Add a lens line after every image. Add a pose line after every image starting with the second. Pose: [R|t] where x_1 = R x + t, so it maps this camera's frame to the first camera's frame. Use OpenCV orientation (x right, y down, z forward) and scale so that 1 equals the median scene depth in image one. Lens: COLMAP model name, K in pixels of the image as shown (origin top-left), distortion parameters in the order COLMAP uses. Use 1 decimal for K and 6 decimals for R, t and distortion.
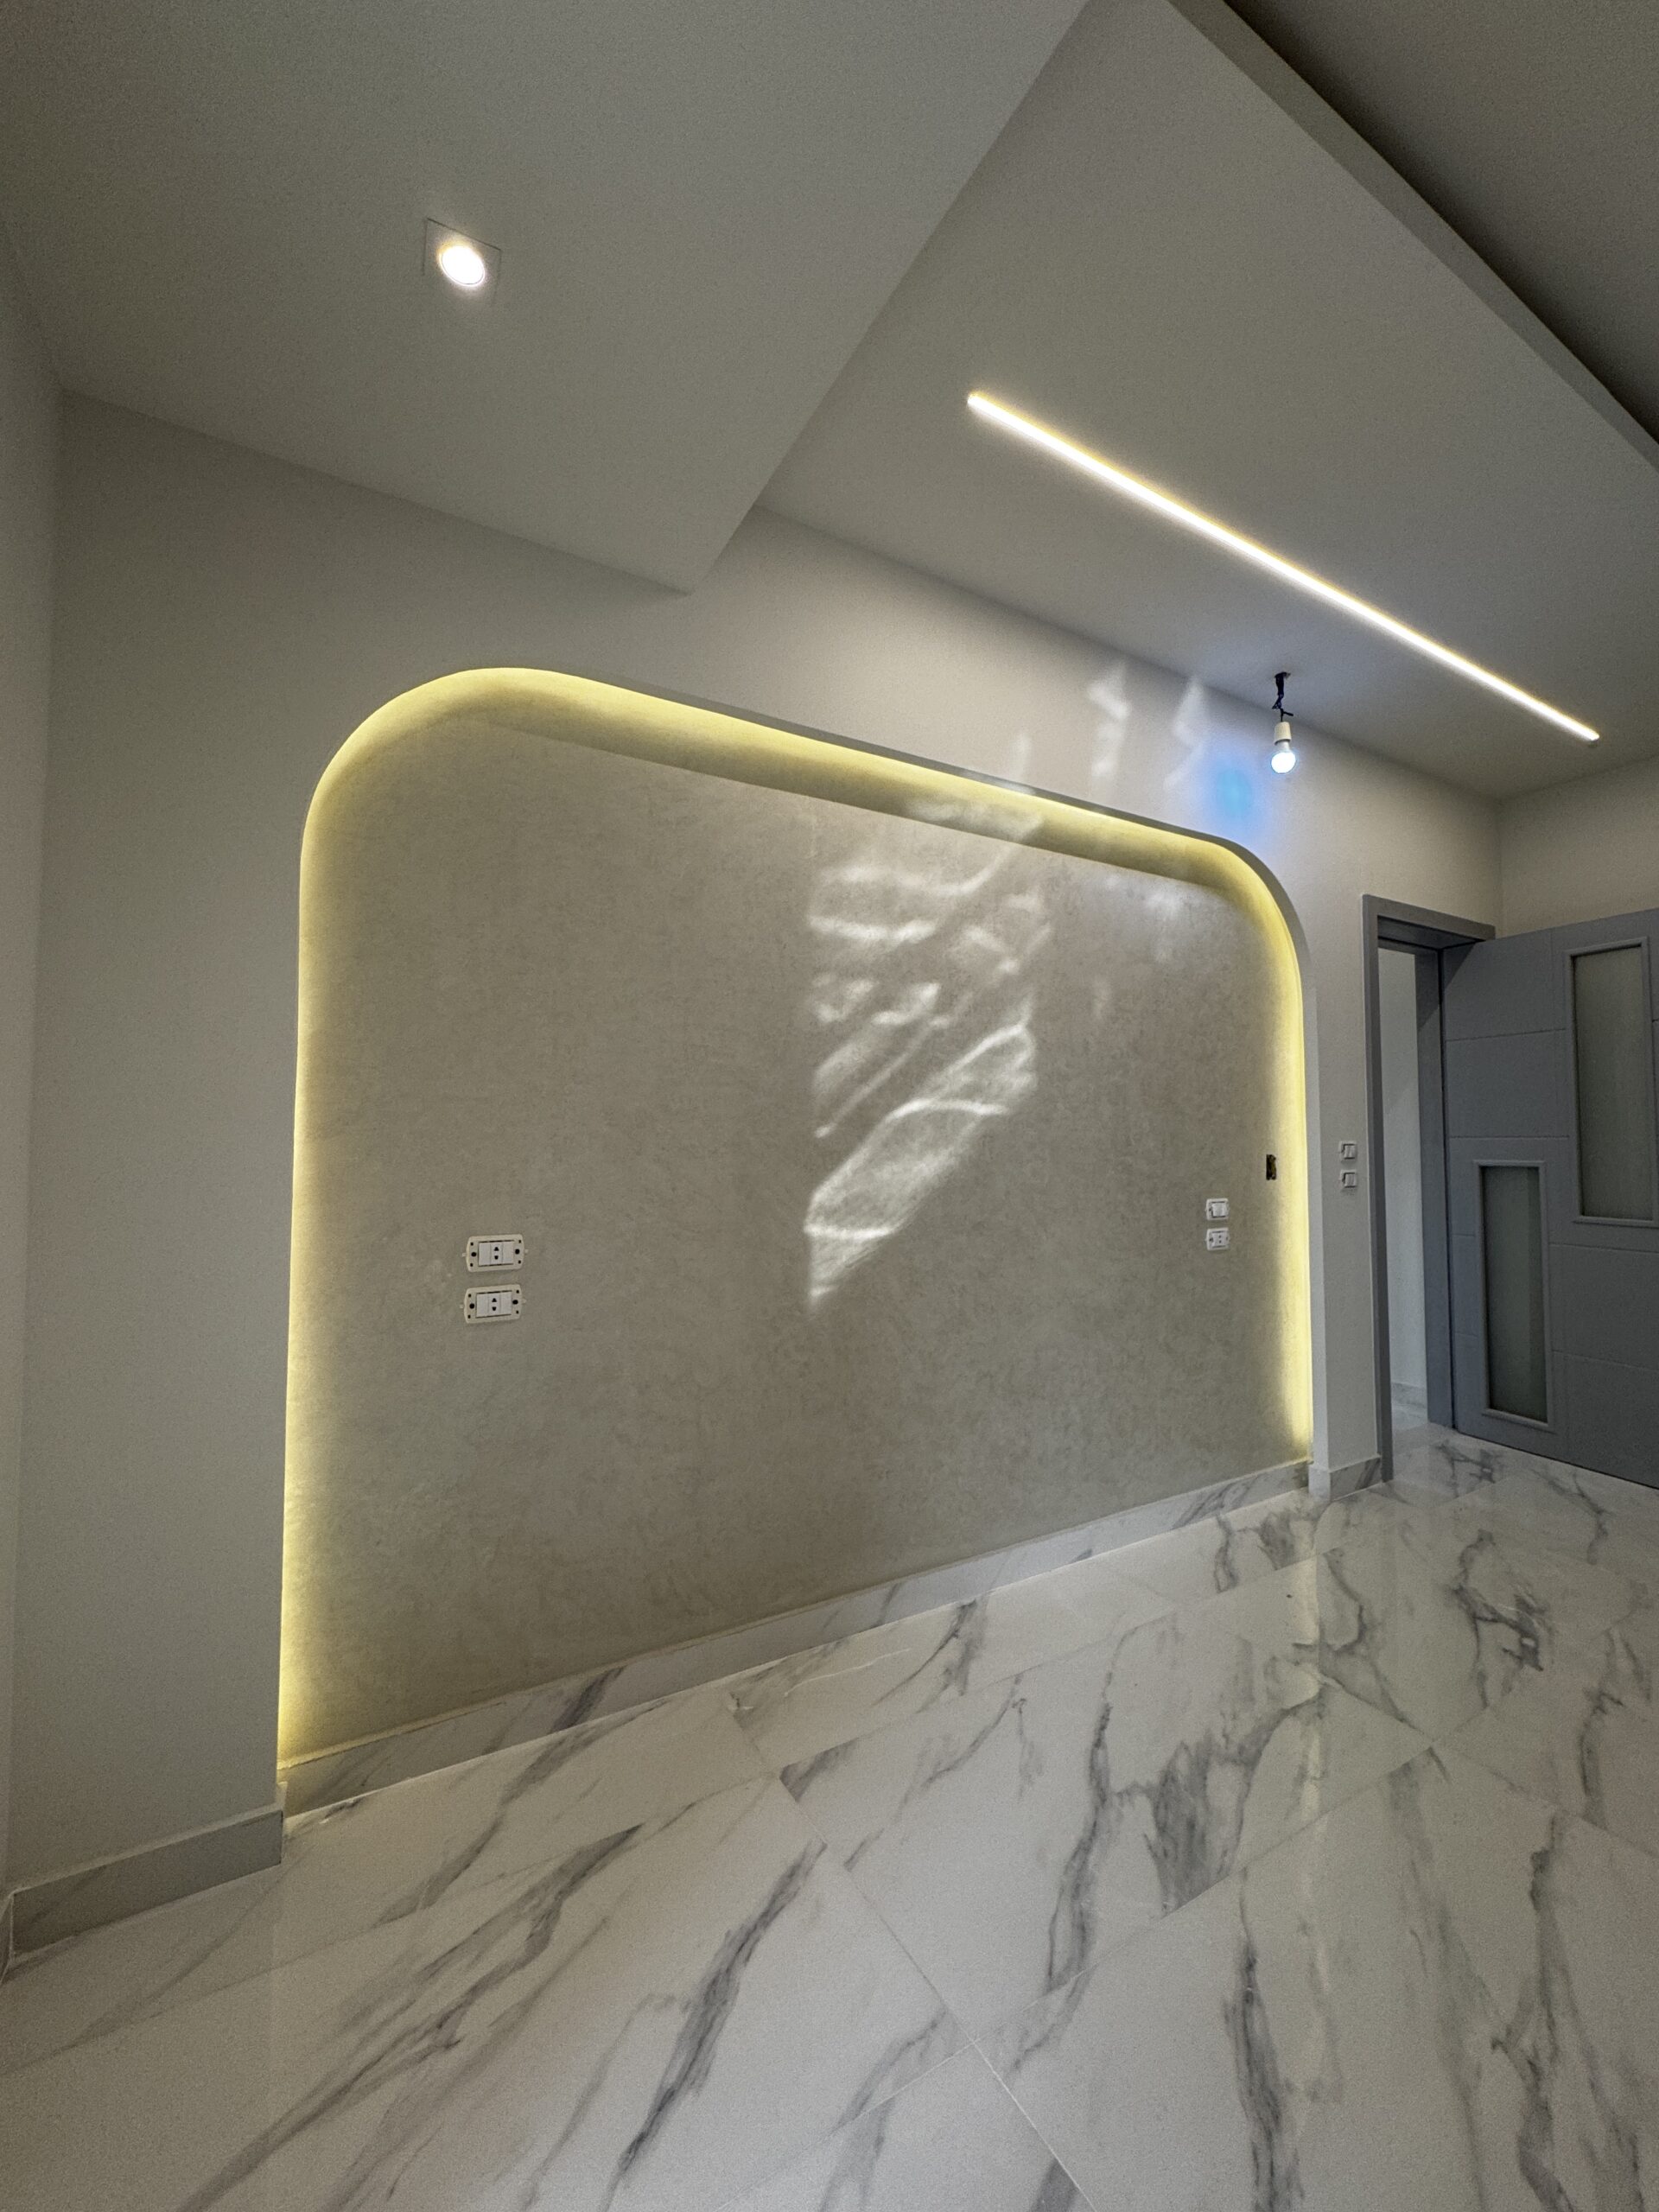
lens RADIAL K [[886.0, 0, 833.2], [0, 886.0, 1103.6], [0, 0, 1]] dist [-0.000024, -0.000555]
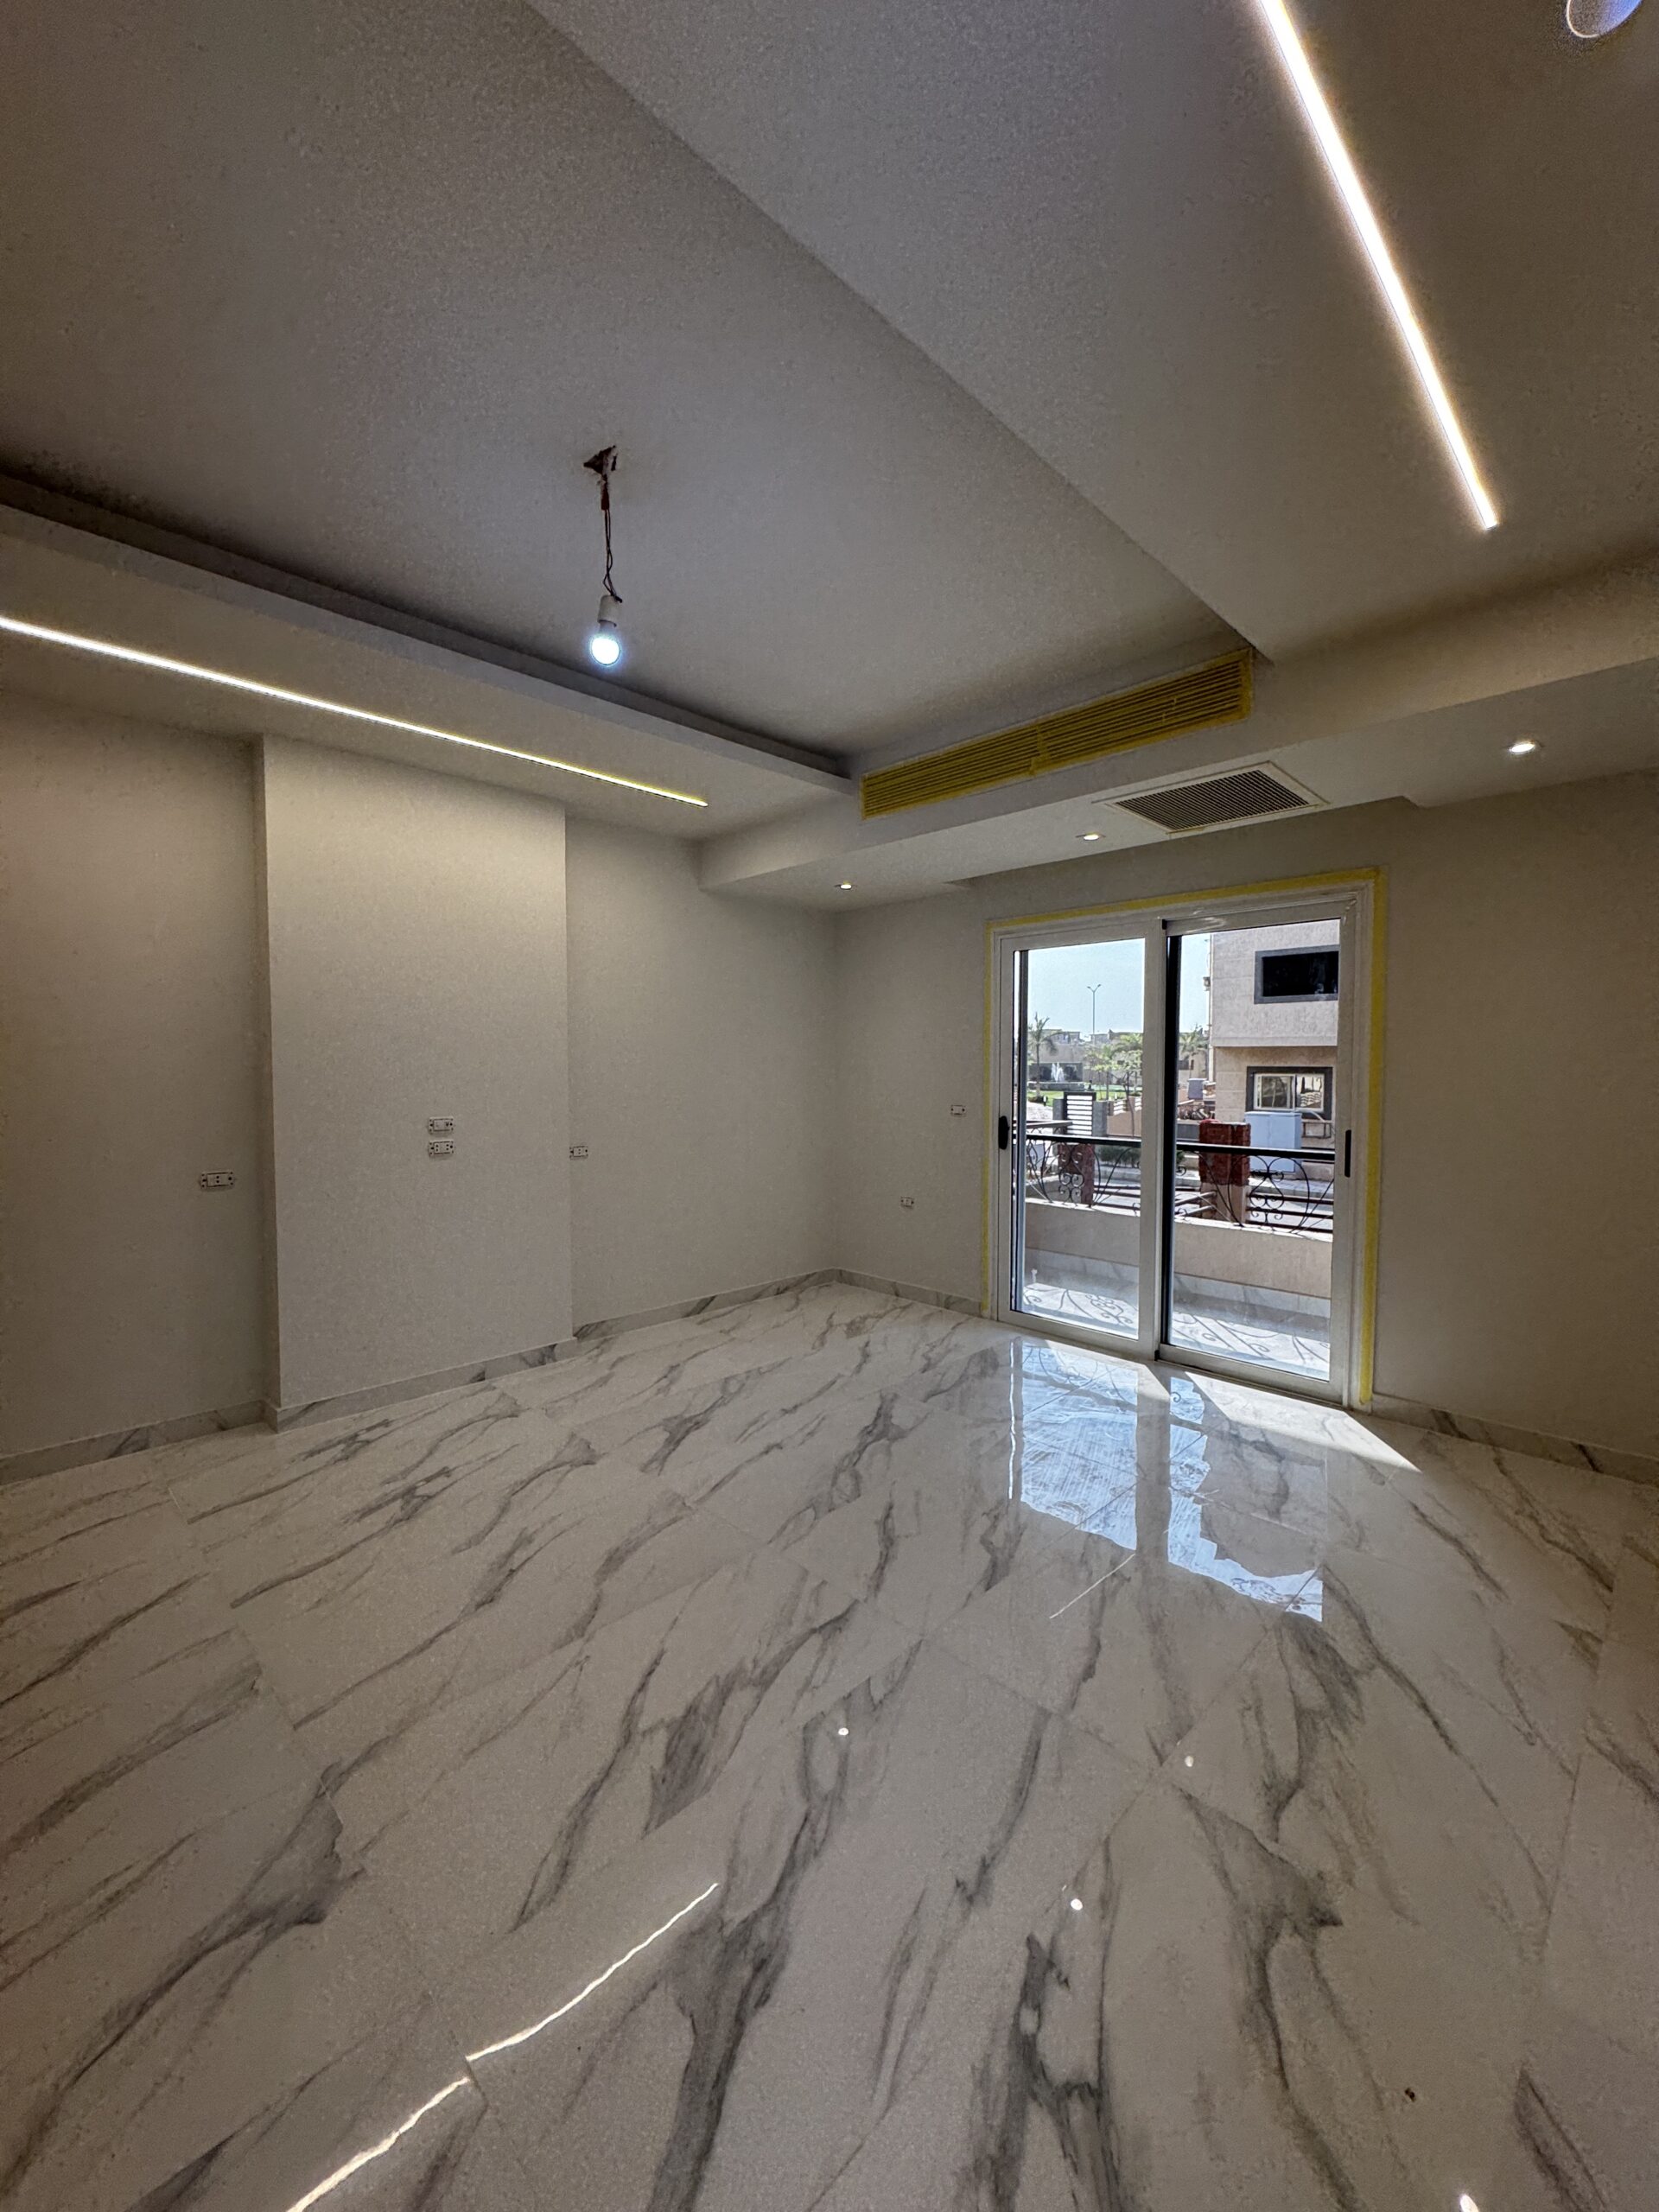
lens RADIAL K [[882.8, 0, 829.5], [0, 882.8, 1106.0], [0, 0, 1]] dist [0.001809, -0.003107]
pose [[-0.968031, 0.009426, -0.250653, 1.036422], [0.008783, 0.999955, 0.003685, -0.028631], [0.250676, 0.001366, -0.968070, 1.513325]]
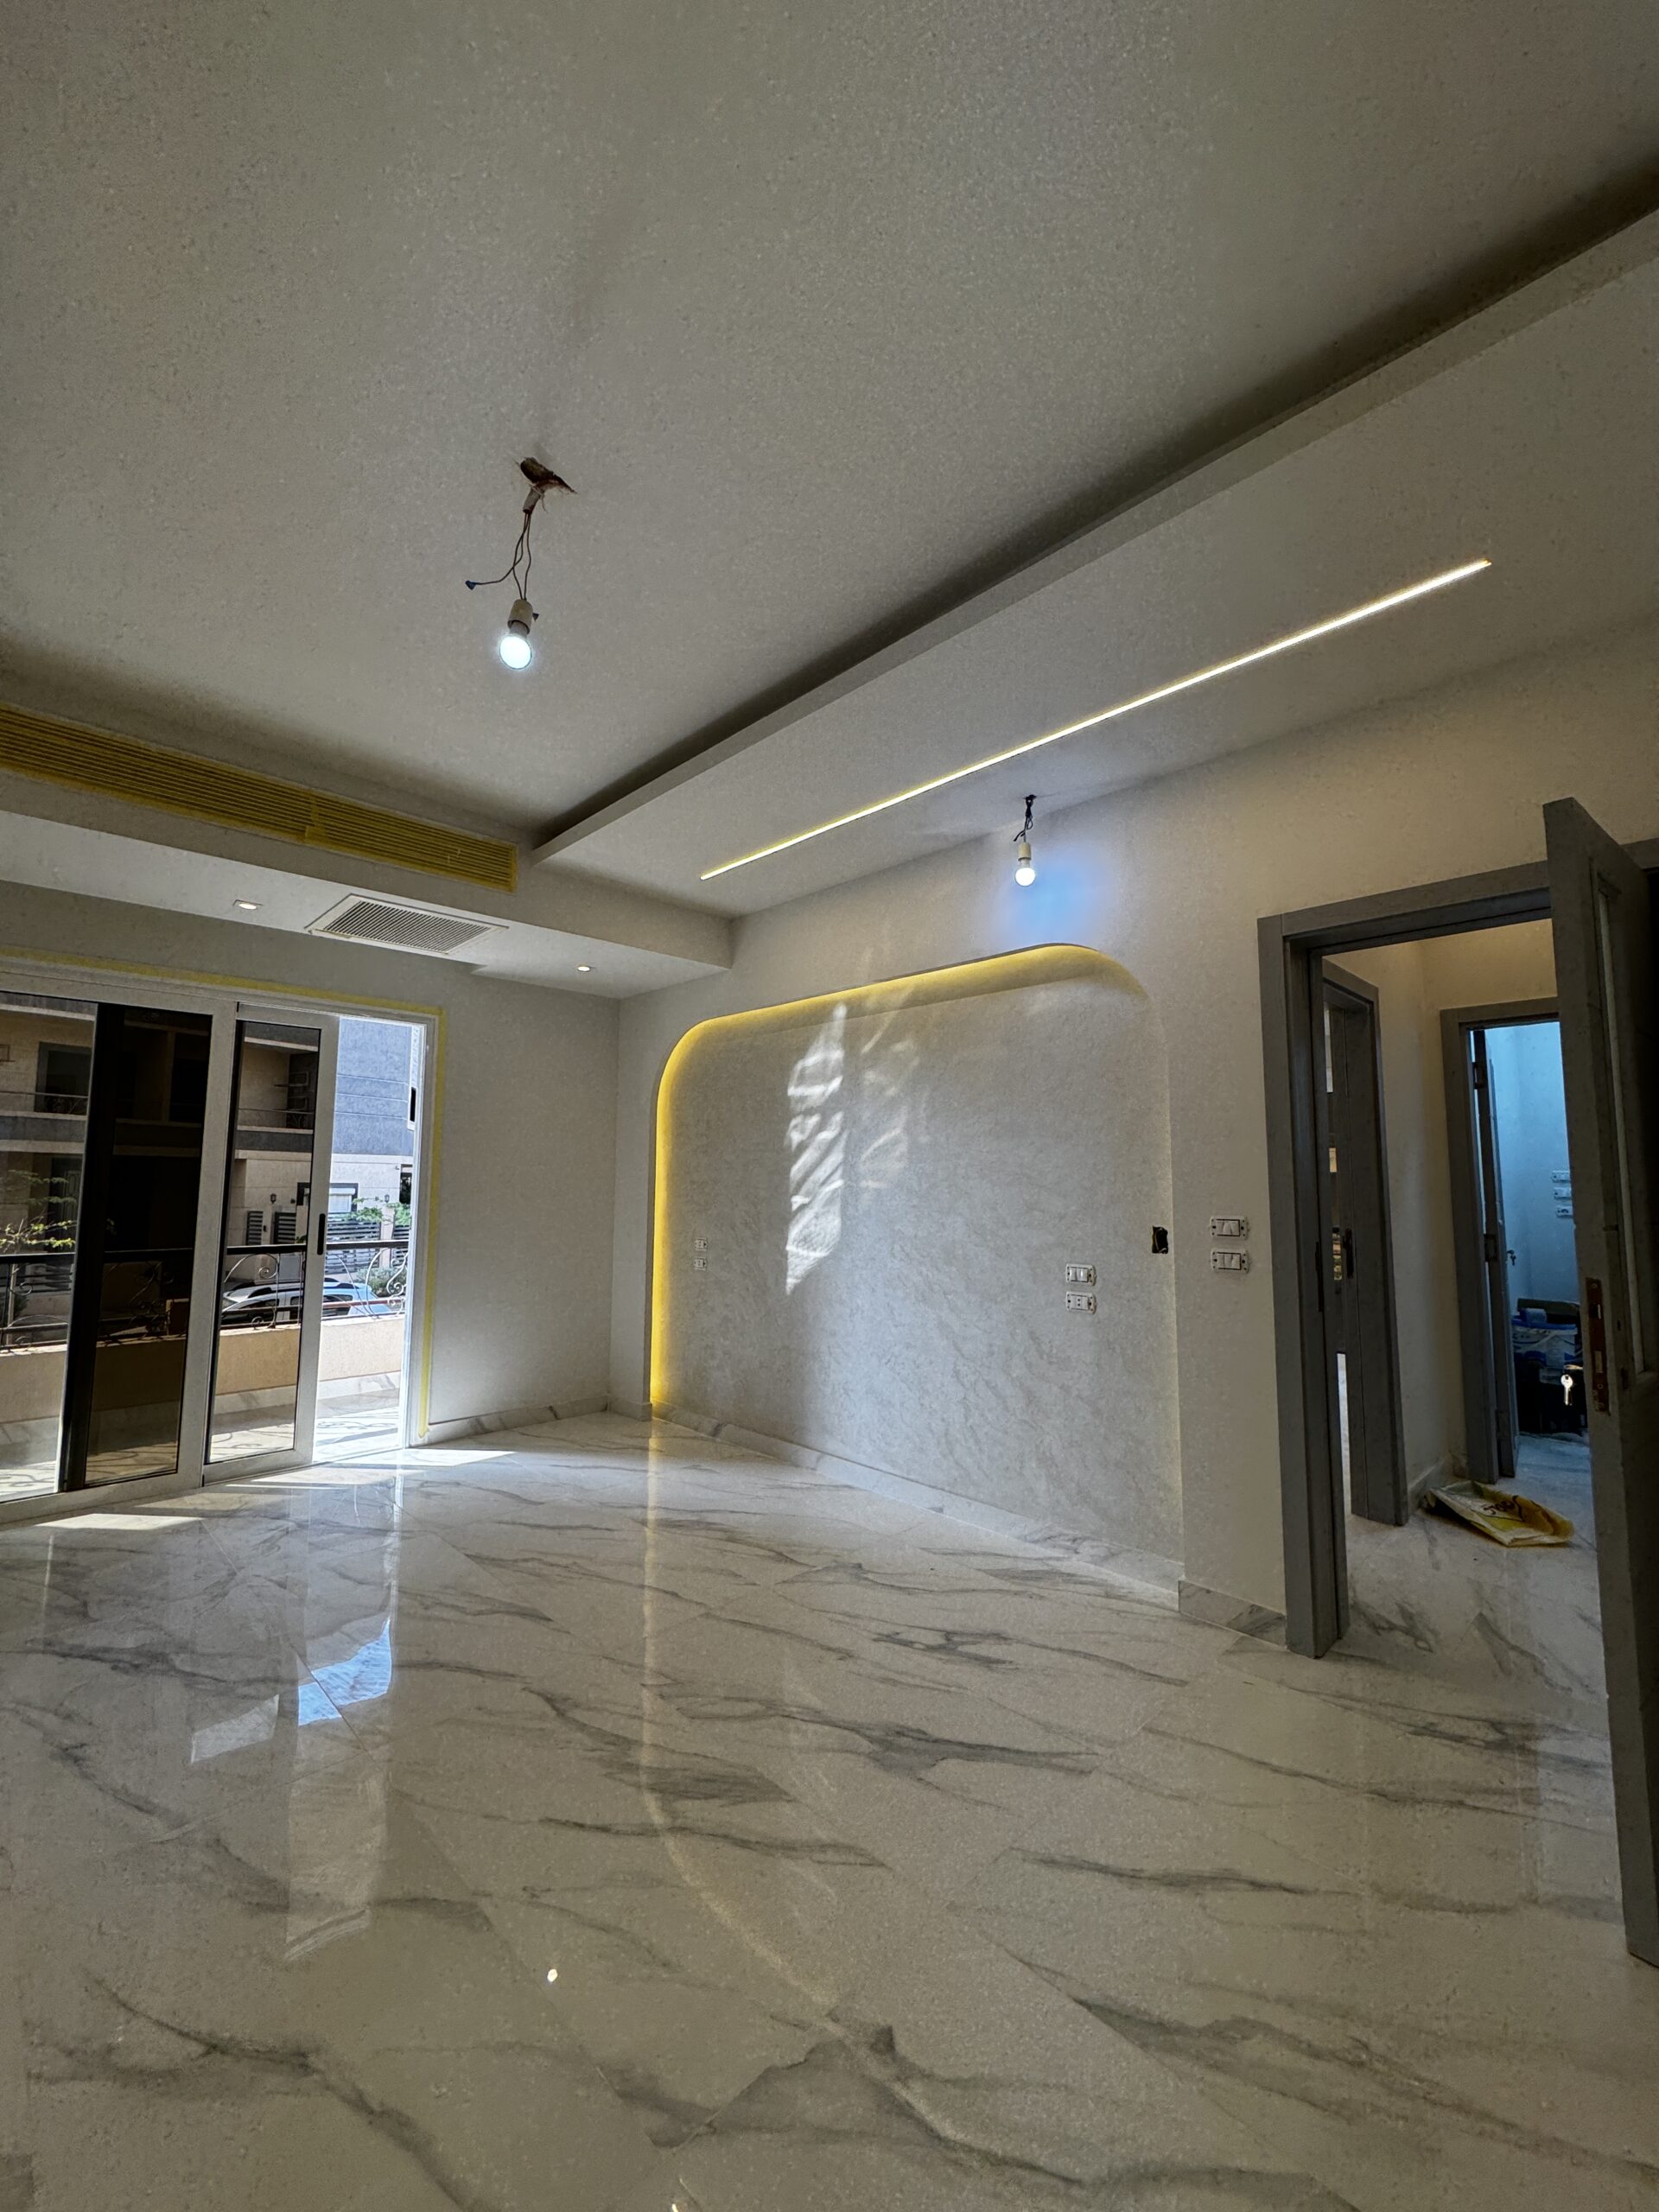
lens RADIAL K [[882.8, 0, 829.5], [0, 882.8, 1106.0], [0, 0, 1]] dist [0.001809, -0.003107]
pose [[0.247530, -0.087459, -0.964925, 1.889143], [0.036783, 0.996048, -0.080844, -0.010746], [0.968182, -0.015482, 0.249769, 0.589816]]
